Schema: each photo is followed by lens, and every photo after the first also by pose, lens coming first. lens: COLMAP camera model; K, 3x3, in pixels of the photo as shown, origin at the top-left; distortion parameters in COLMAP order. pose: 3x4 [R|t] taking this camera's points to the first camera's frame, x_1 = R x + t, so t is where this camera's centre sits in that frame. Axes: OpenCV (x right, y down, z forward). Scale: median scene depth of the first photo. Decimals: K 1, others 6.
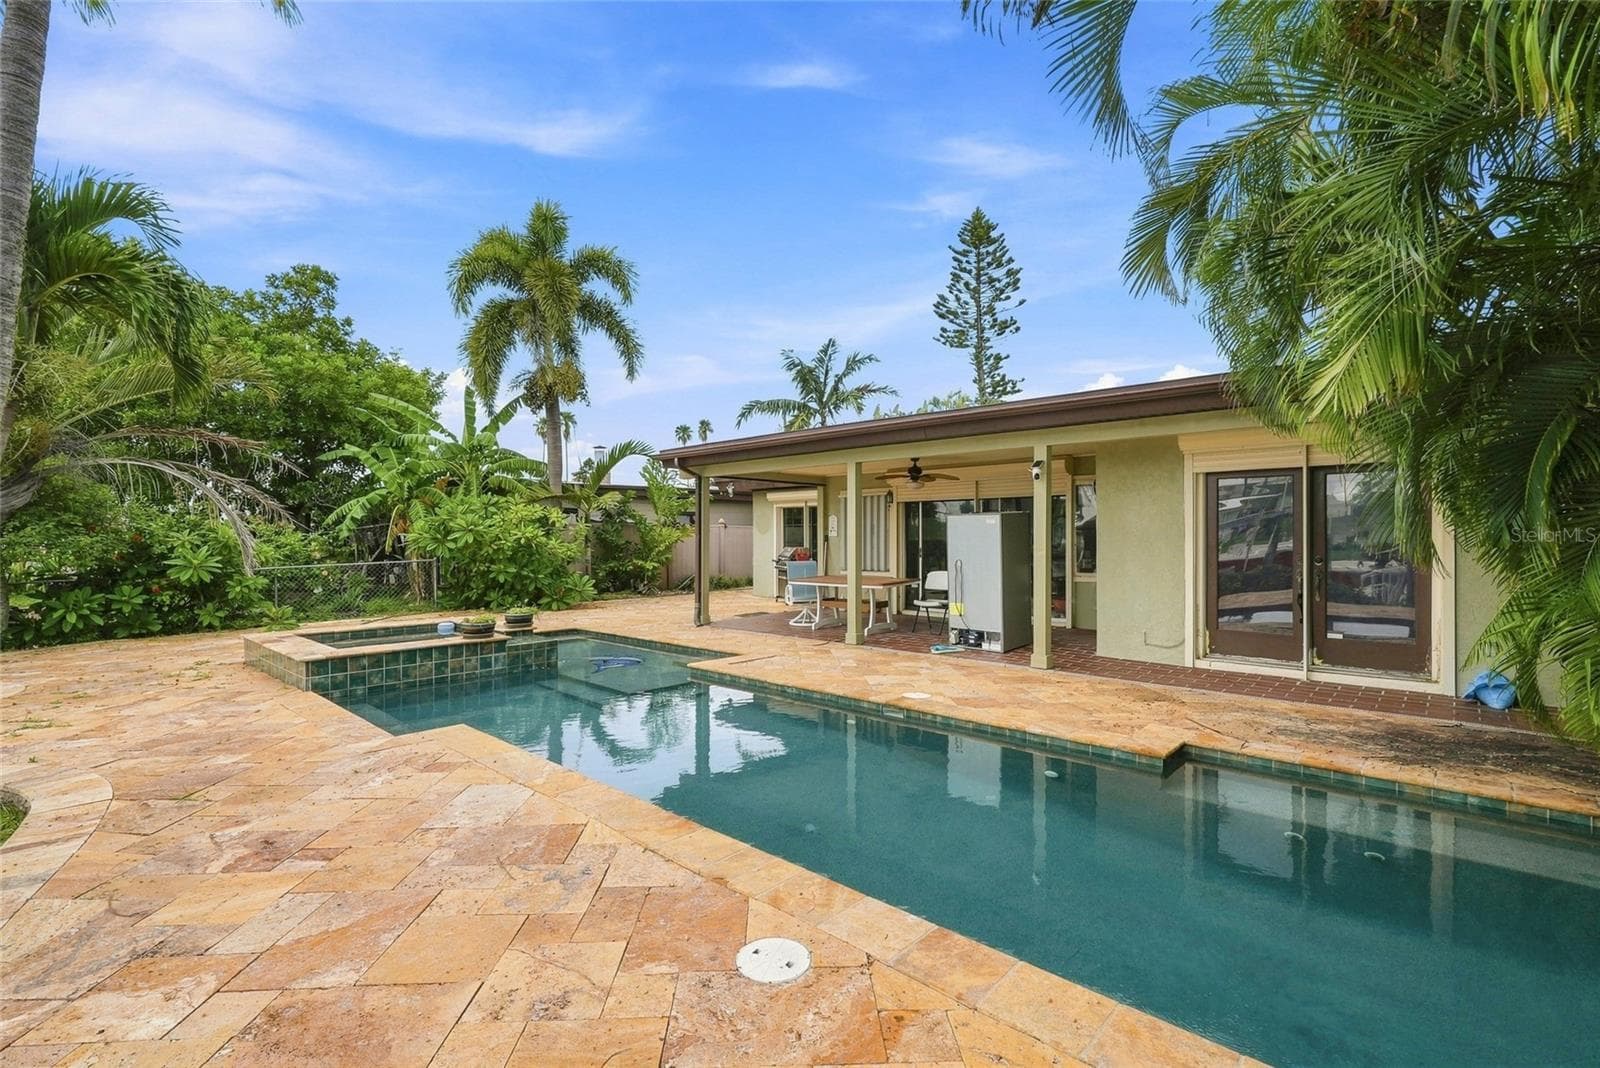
lens RADIAL K [[748.4, 0, 800.0], [0, 748.4, 534.0], [0, 0, 1]] dist [0.094788, -0.000080]
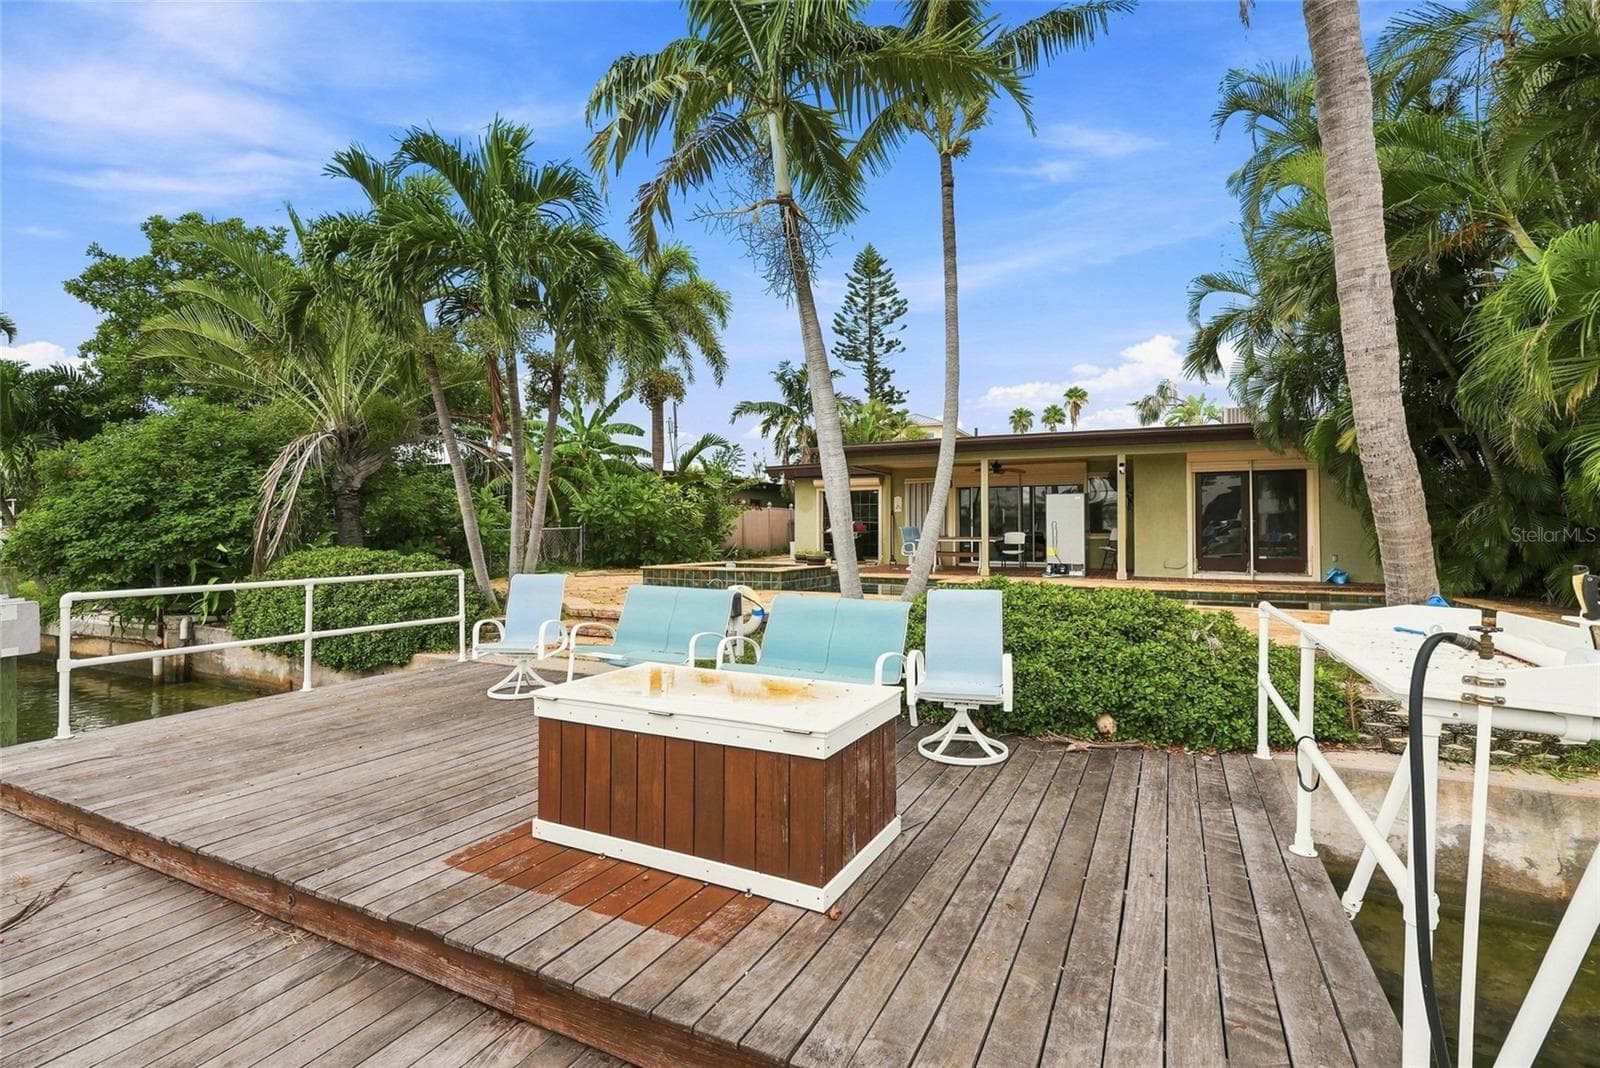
lens RADIAL K [[748.4, 0, 800.0], [0, 748.4, 534.0], [0, 0, 1]] dist [0.094788, -0.000080]
pose [[0.961712, 0.001921, 0.274055, -0.196625], [-0.005020, 0.999931, 0.010608, 0.011737], [-0.274016, -0.011578, 0.961655, -0.110829]]
